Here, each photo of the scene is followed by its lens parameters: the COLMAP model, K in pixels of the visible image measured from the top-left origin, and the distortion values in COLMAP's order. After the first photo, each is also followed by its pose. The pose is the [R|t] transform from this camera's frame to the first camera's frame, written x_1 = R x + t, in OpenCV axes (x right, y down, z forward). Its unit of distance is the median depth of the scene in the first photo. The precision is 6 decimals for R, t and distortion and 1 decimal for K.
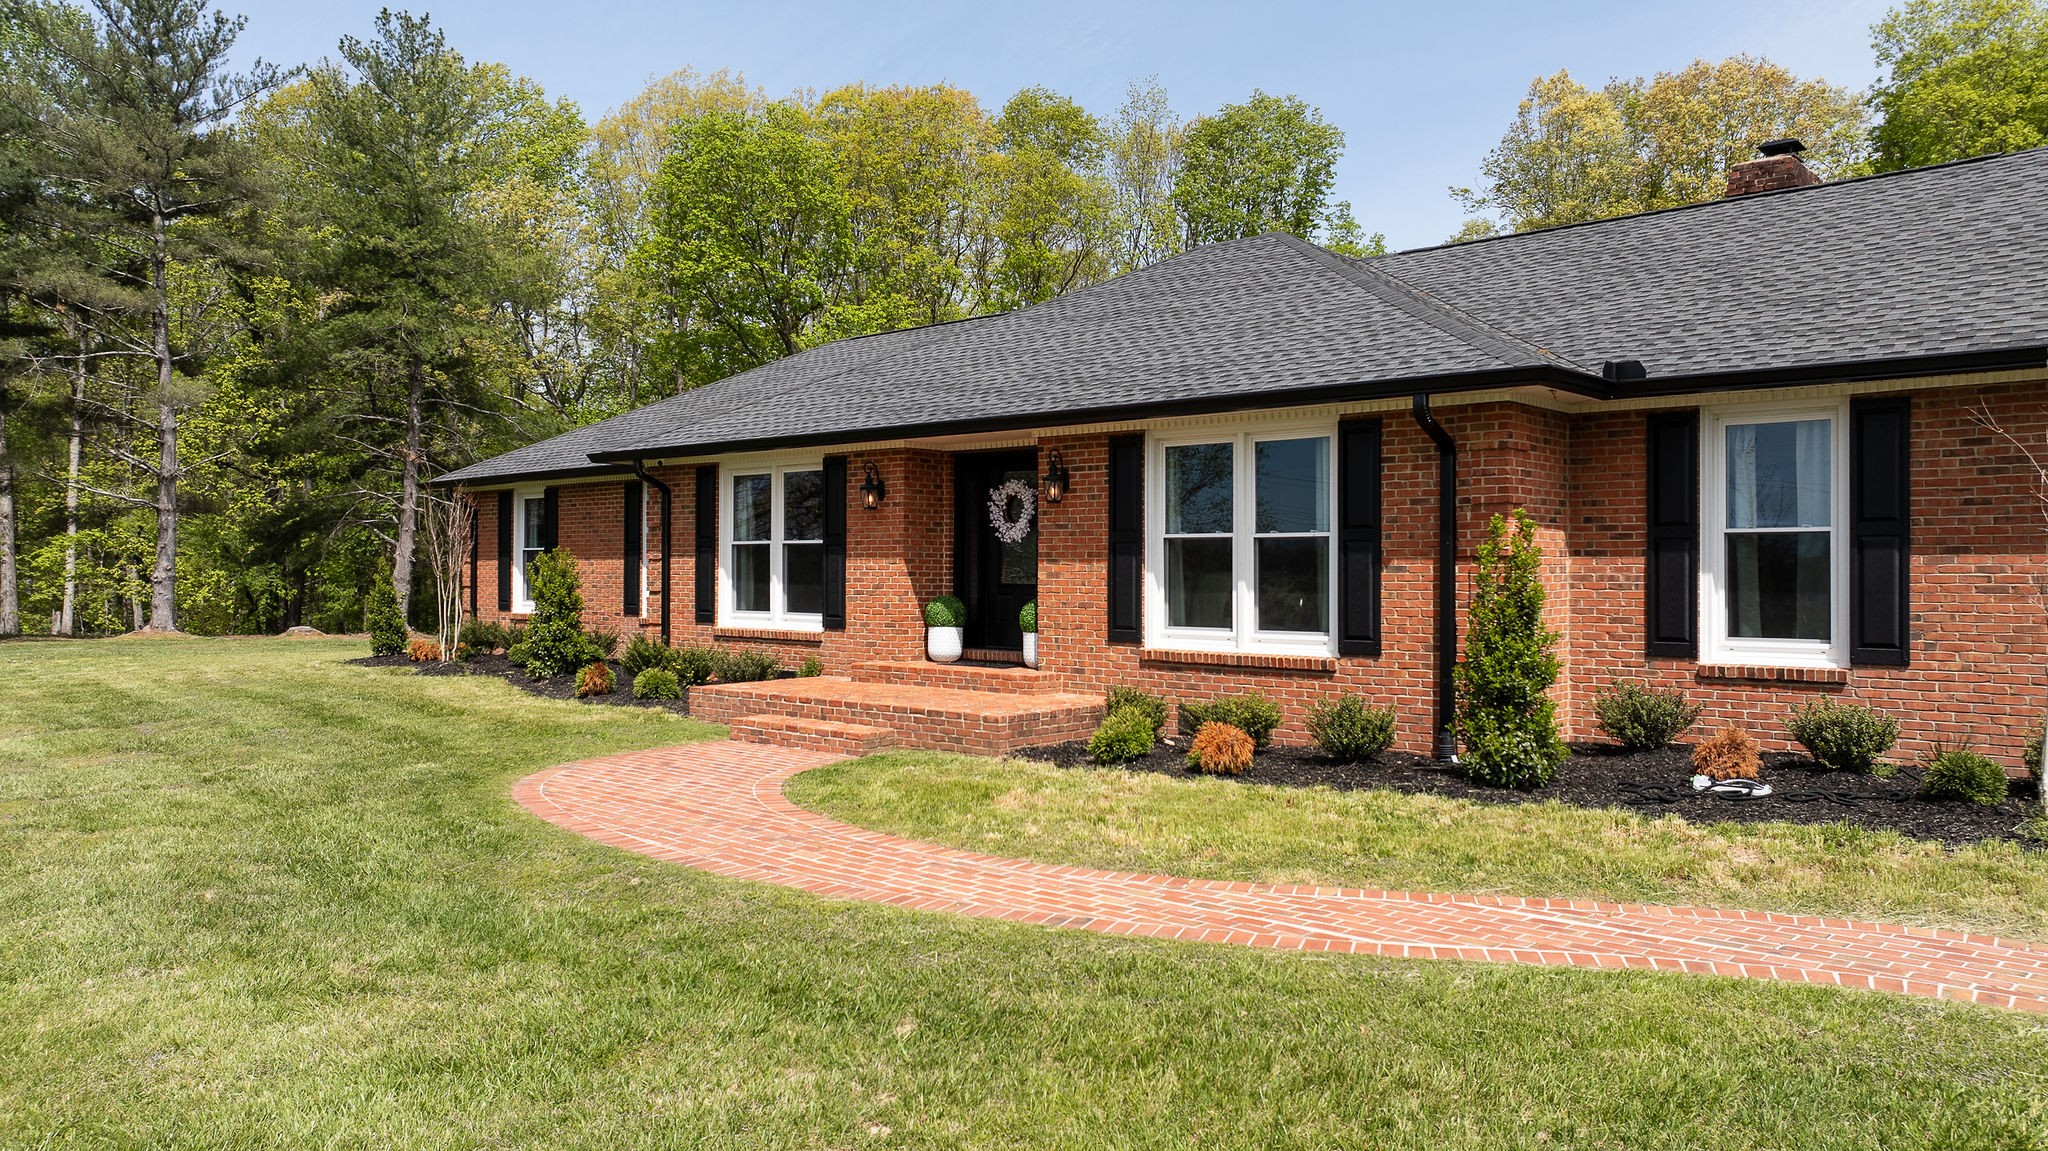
lens RADIAL K [[1427.0, 0, 1024.0], [0, 1427.0, 575.5], [0, 0, 1]] dist [-0.024031, 0.001293]
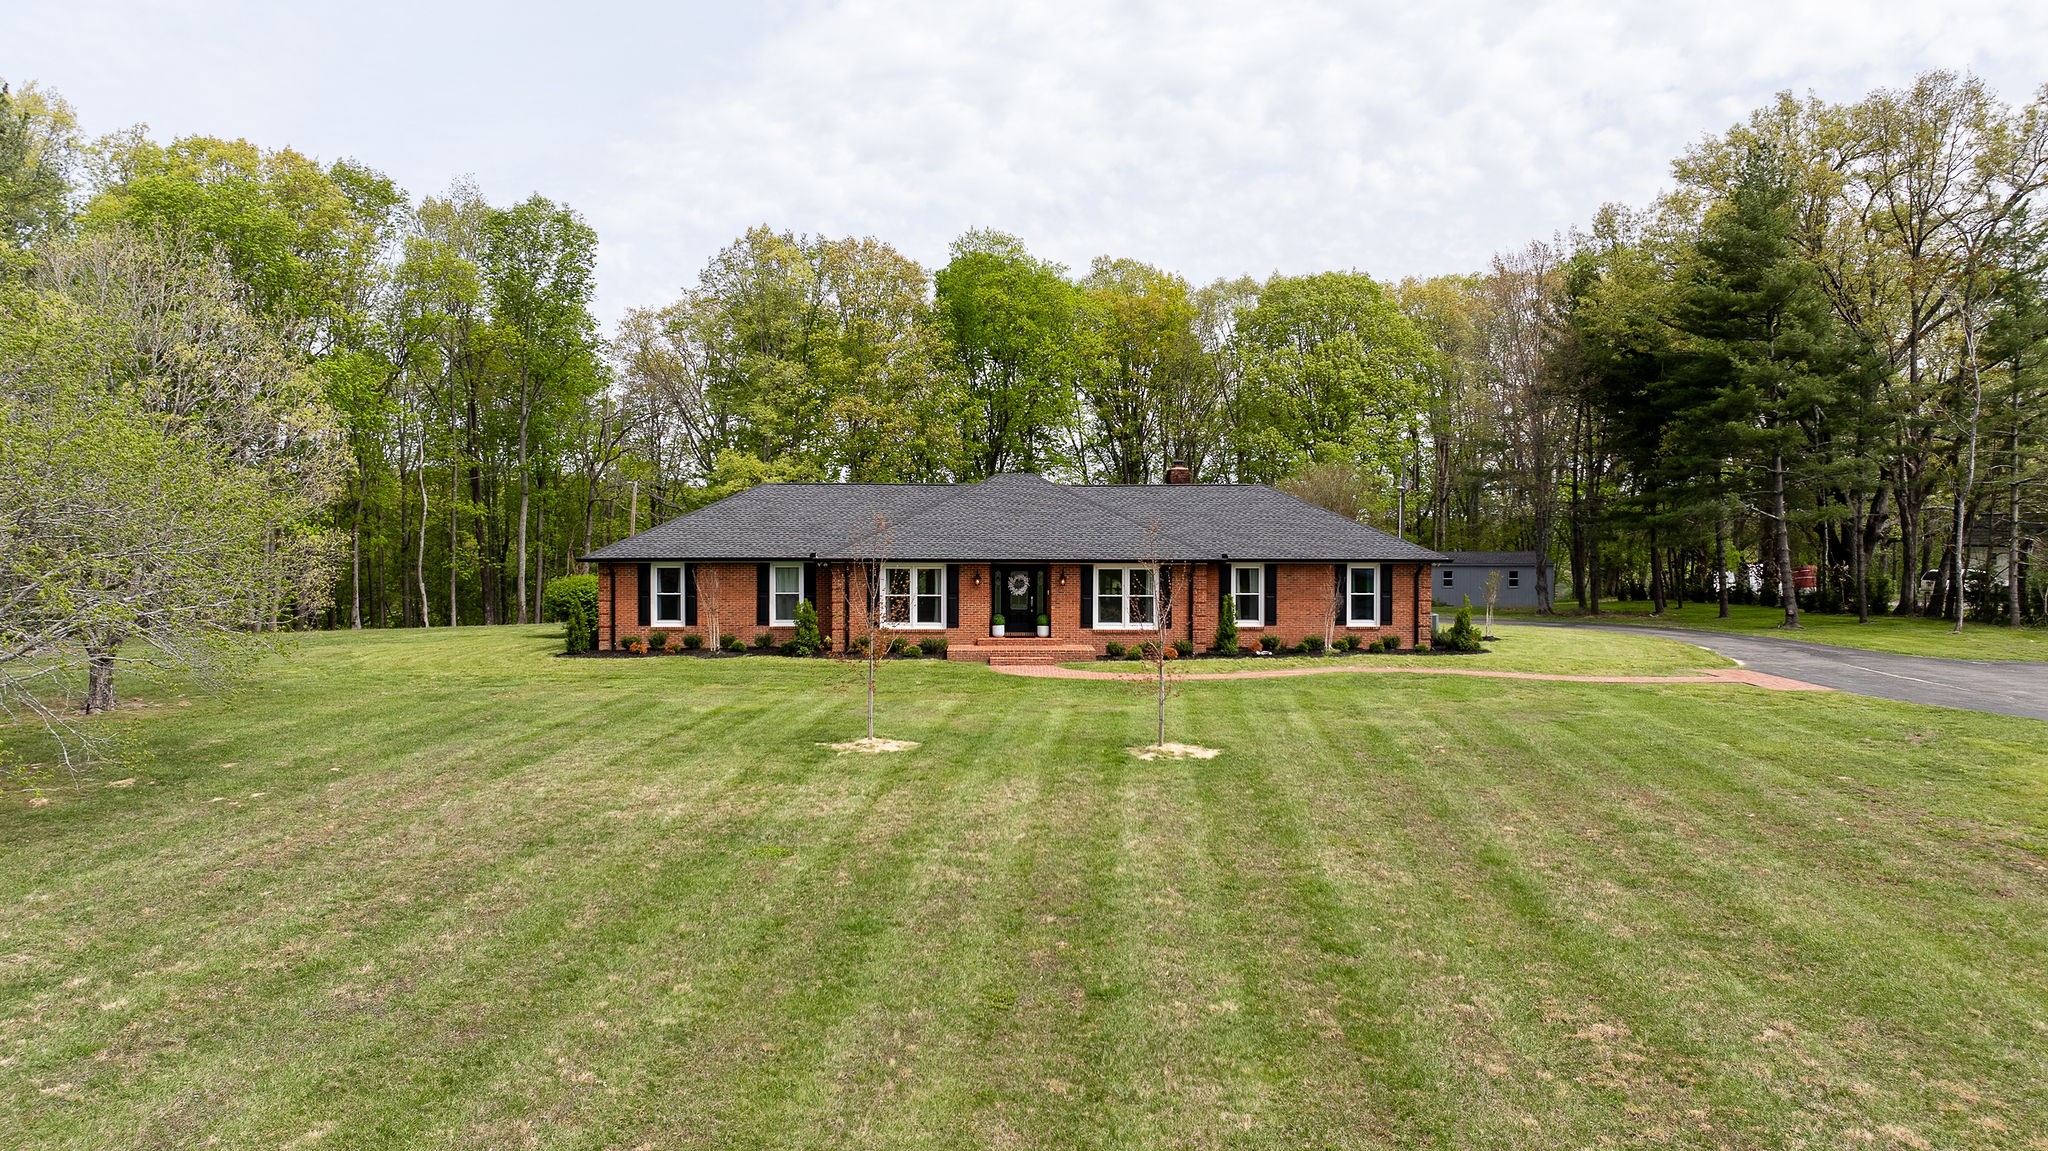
lens RADIAL K [[1427.0, 0, 1024.0], [0, 1427.0, 575.5], [0, 0, 1]] dist [-0.024031, 0.001293]
pose [[0.732101, -0.019215, 0.680925, -2.316433], [0.003921, 0.999704, 0.023994, -0.156032], [-0.681185, -0.014896, 0.731960, -1.339732]]
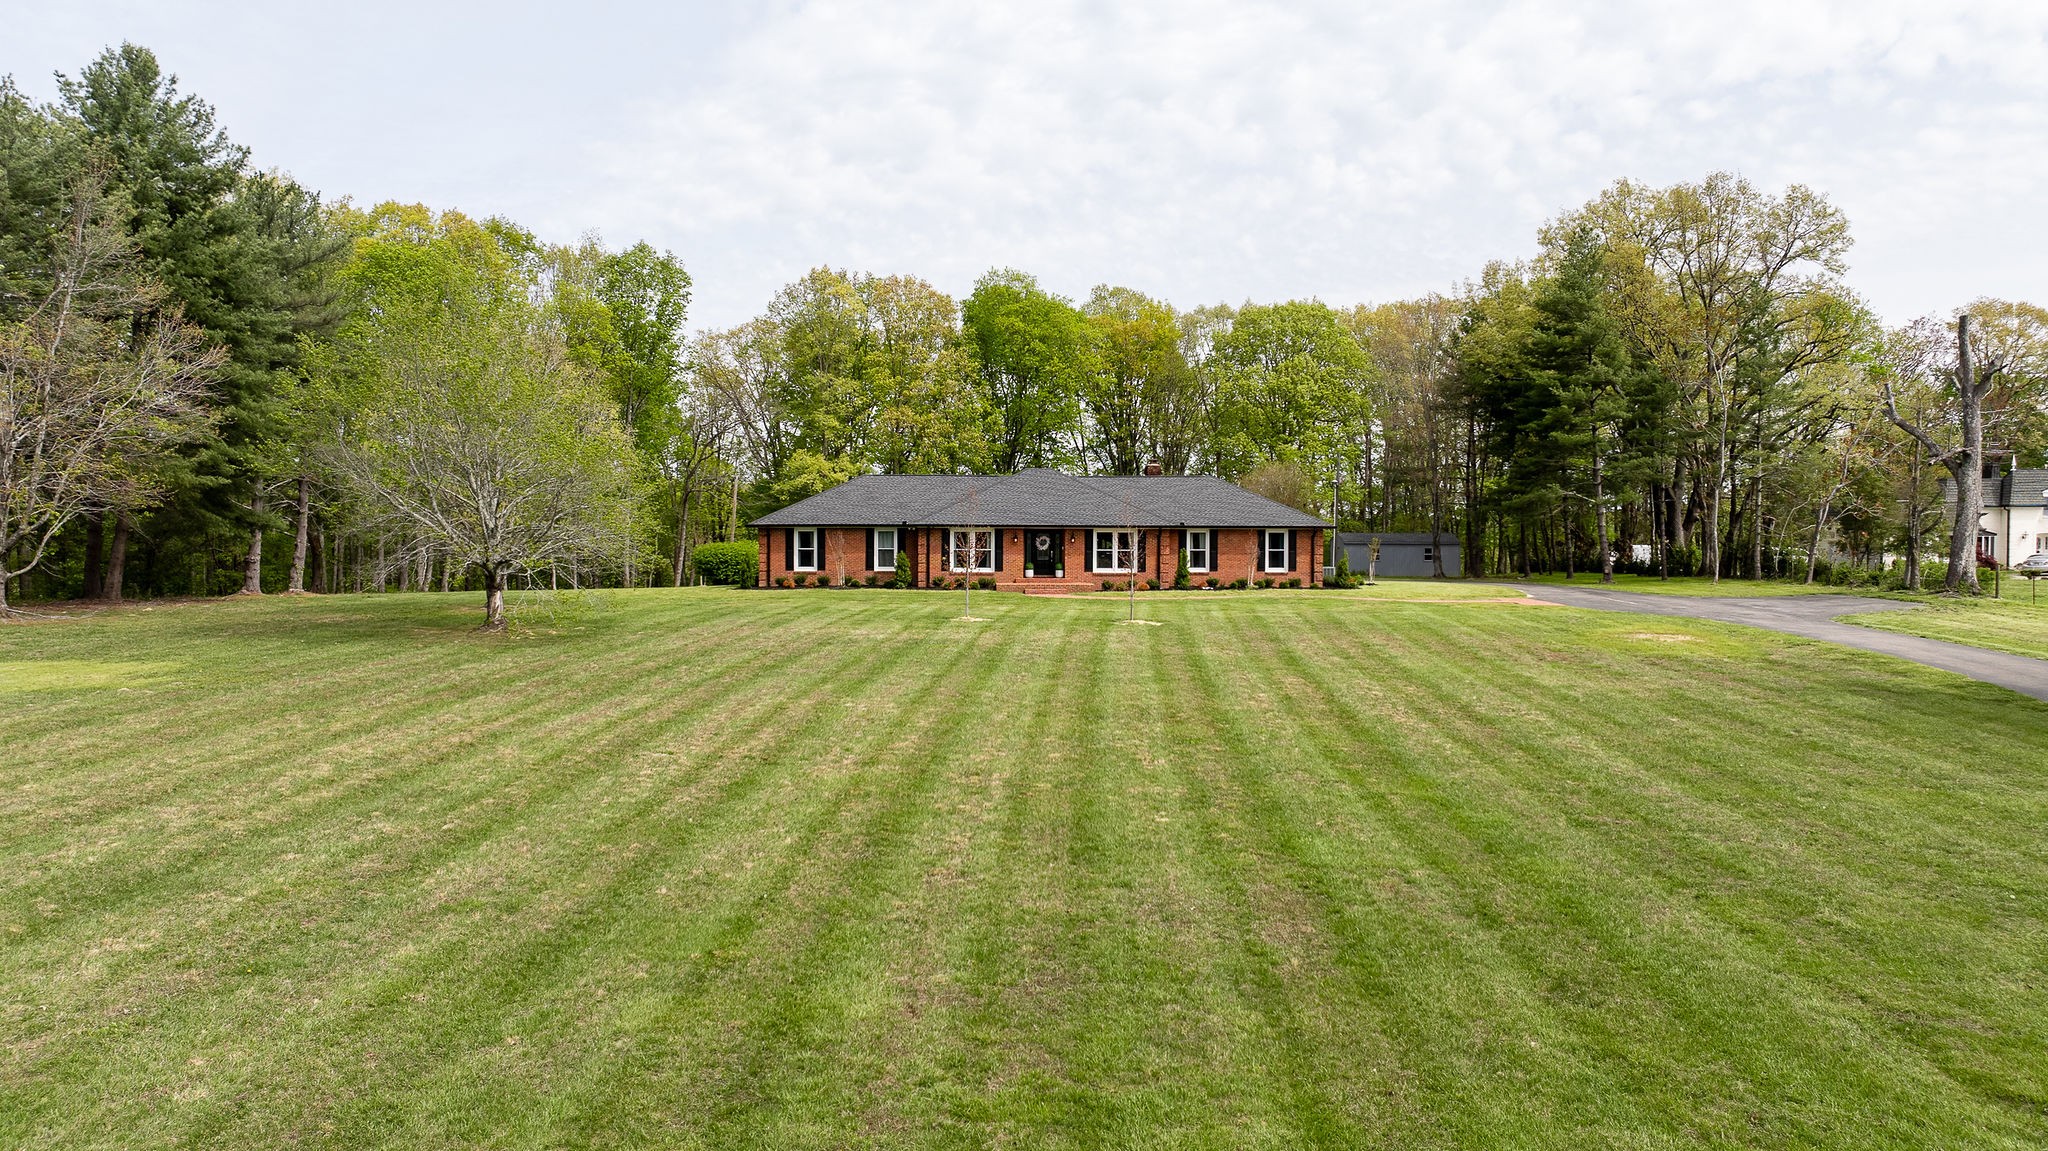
lens RADIAL K [[1427.0, 0, 1024.0], [0, 1427.0, 575.5], [0, 0, 1]] dist [-0.024031, 0.001293]
pose [[0.732014, -0.018348, 0.681042, -3.495114], [0.002270, 0.999697, 0.024493, -0.061214], [-0.681286, -0.016383, 0.731834, -2.488146]]
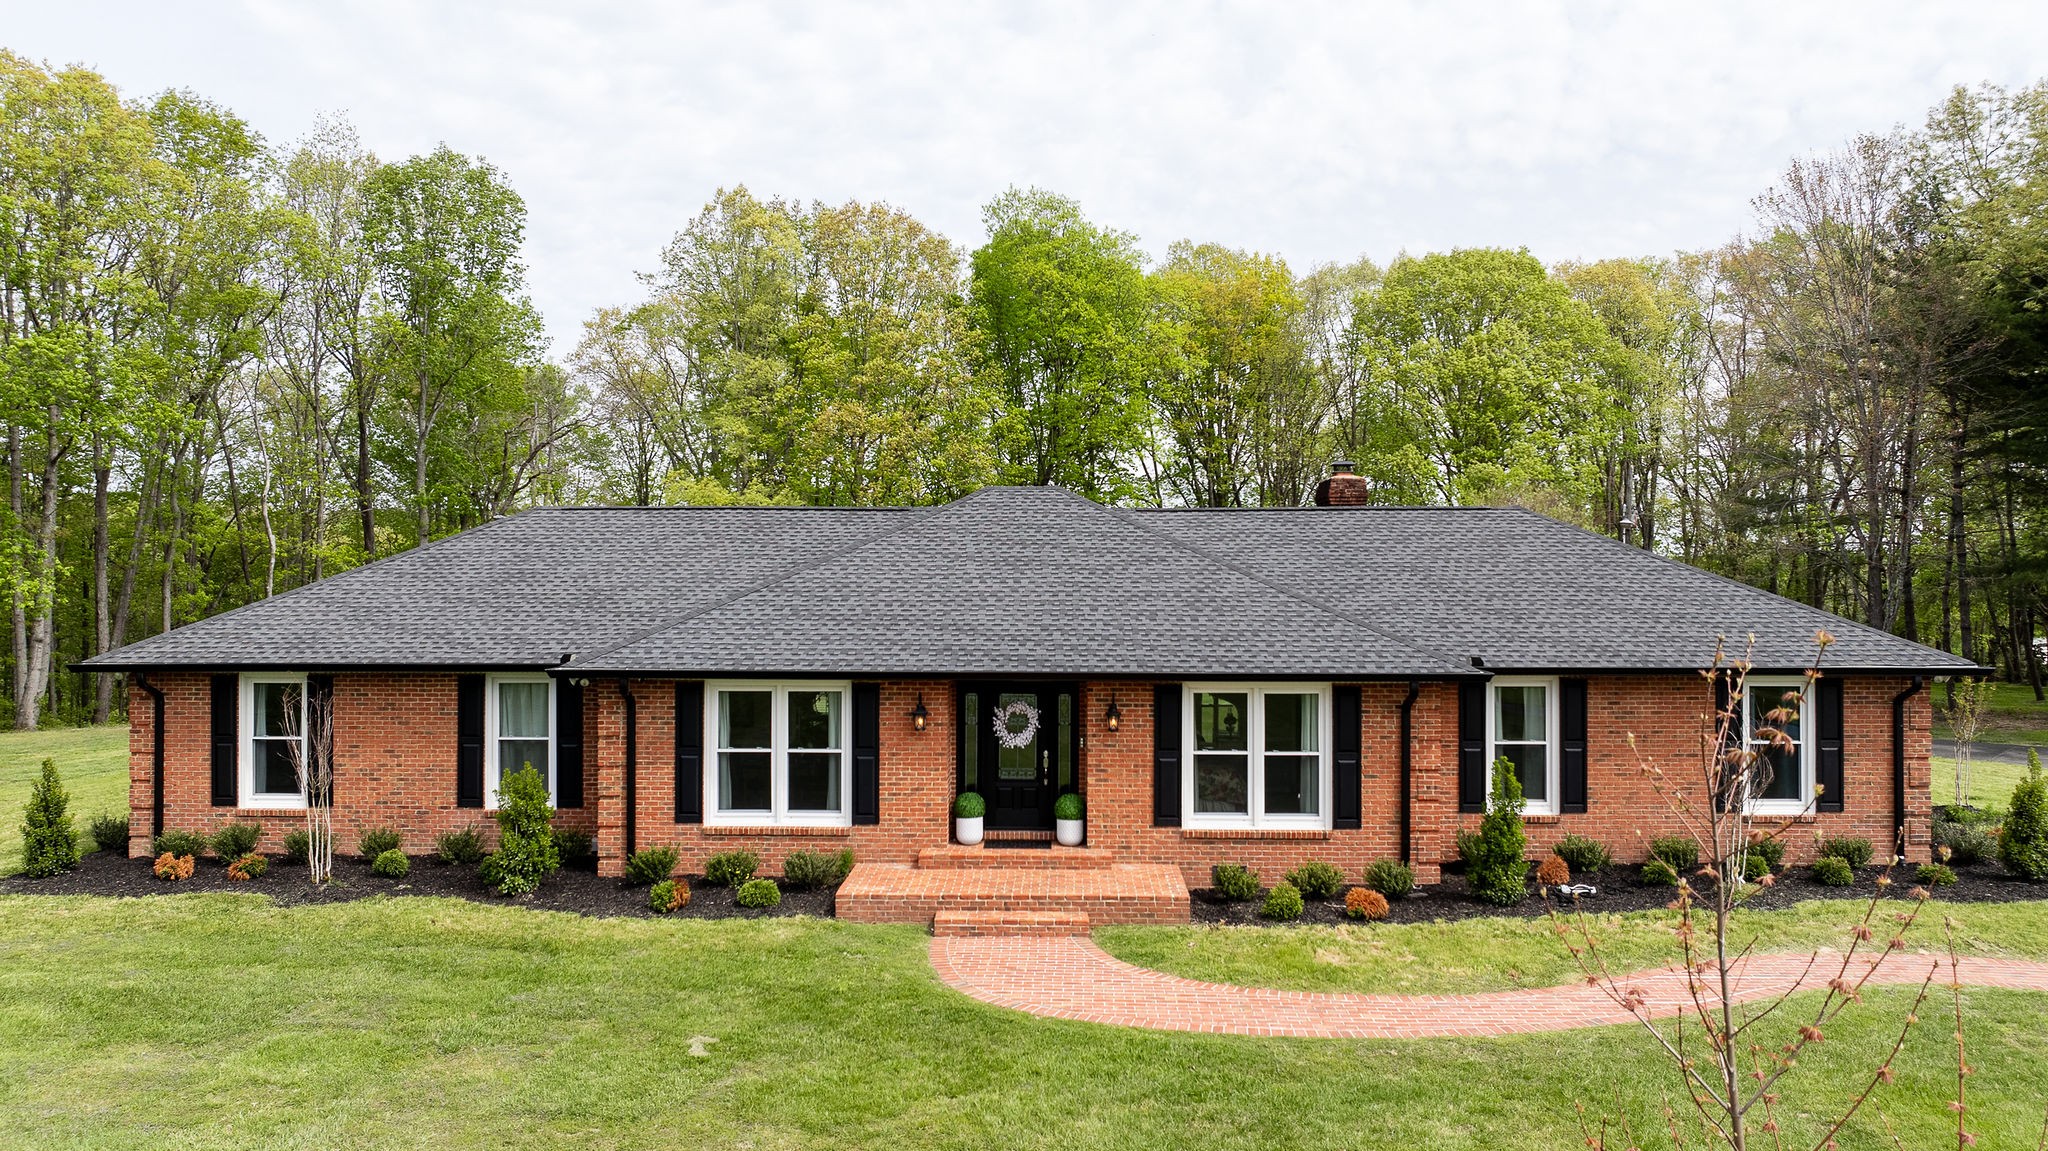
lens RADIAL K [[1427.0, 0, 1024.0], [0, 1427.0, 575.5], [0, 0, 1]] dist [-0.024031, 0.001293]
pose [[0.766724, 0.000854, 0.641976, -0.991896], [0.004382, 0.999969, -0.006564, -0.203445], [-0.641962, 0.007845, 0.766696, -0.028155]]
